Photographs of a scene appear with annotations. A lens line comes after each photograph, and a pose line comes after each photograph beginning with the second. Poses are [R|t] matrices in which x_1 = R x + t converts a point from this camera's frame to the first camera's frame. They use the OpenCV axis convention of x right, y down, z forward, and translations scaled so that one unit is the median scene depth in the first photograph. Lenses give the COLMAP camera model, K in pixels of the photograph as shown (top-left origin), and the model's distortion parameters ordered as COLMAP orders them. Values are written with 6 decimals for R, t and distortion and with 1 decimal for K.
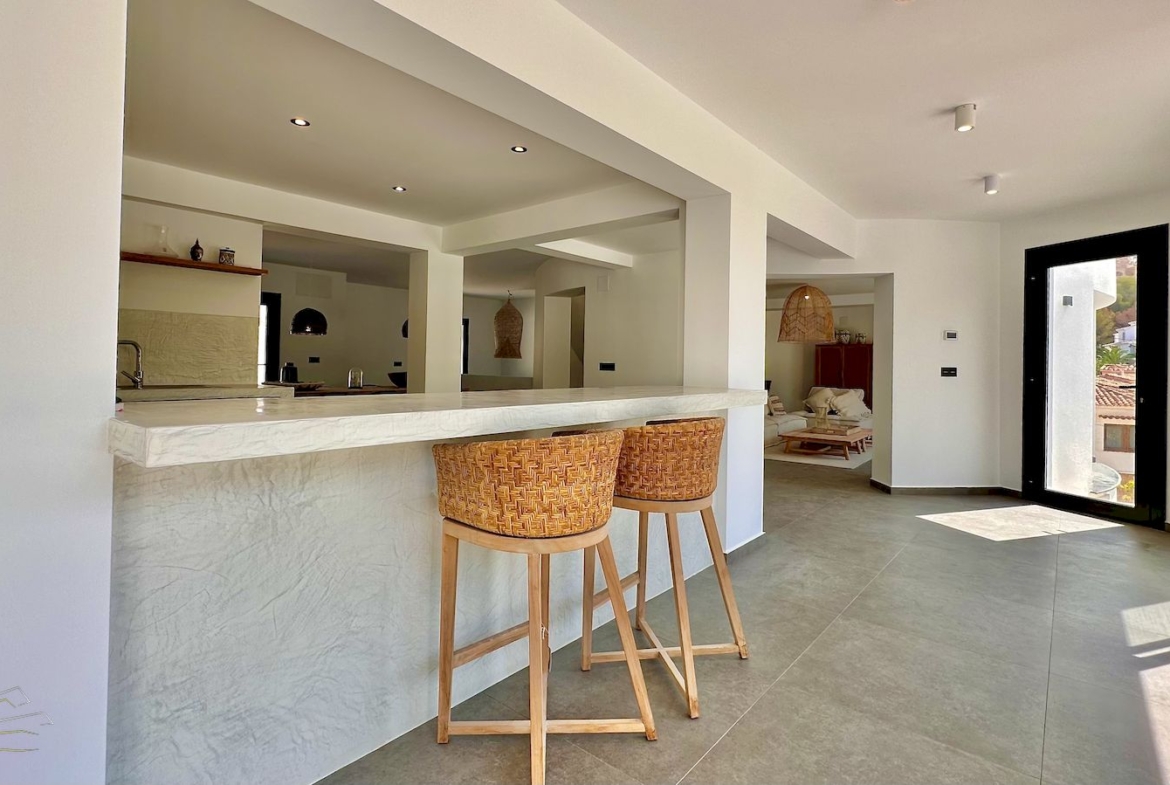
lens RADIAL K [[561.2, 0, 608.8], [0, 561.2, 356.1], [0, 0, 1]] dist [-0.003182, 0.000300]
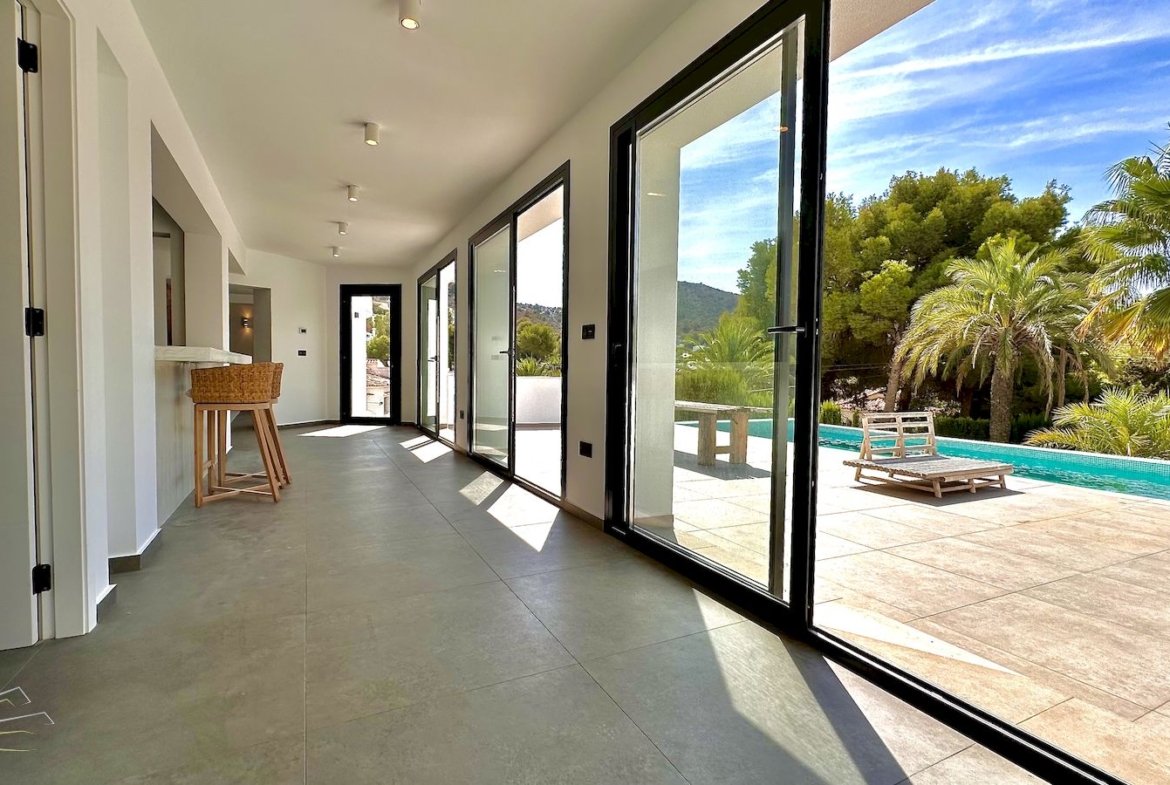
lens RADIAL K [[561.2, 0, 586.6], [0, 561.2, 389.7], [0, 0, 1]] dist [-0.003182, 0.000300]
pose [[0.395571, -0.044610, 0.917351, -0.703537], [-0.014174, 0.998404, 0.054663, 0.041135], [-0.918326, -0.034626, 0.394307, -0.509796]]
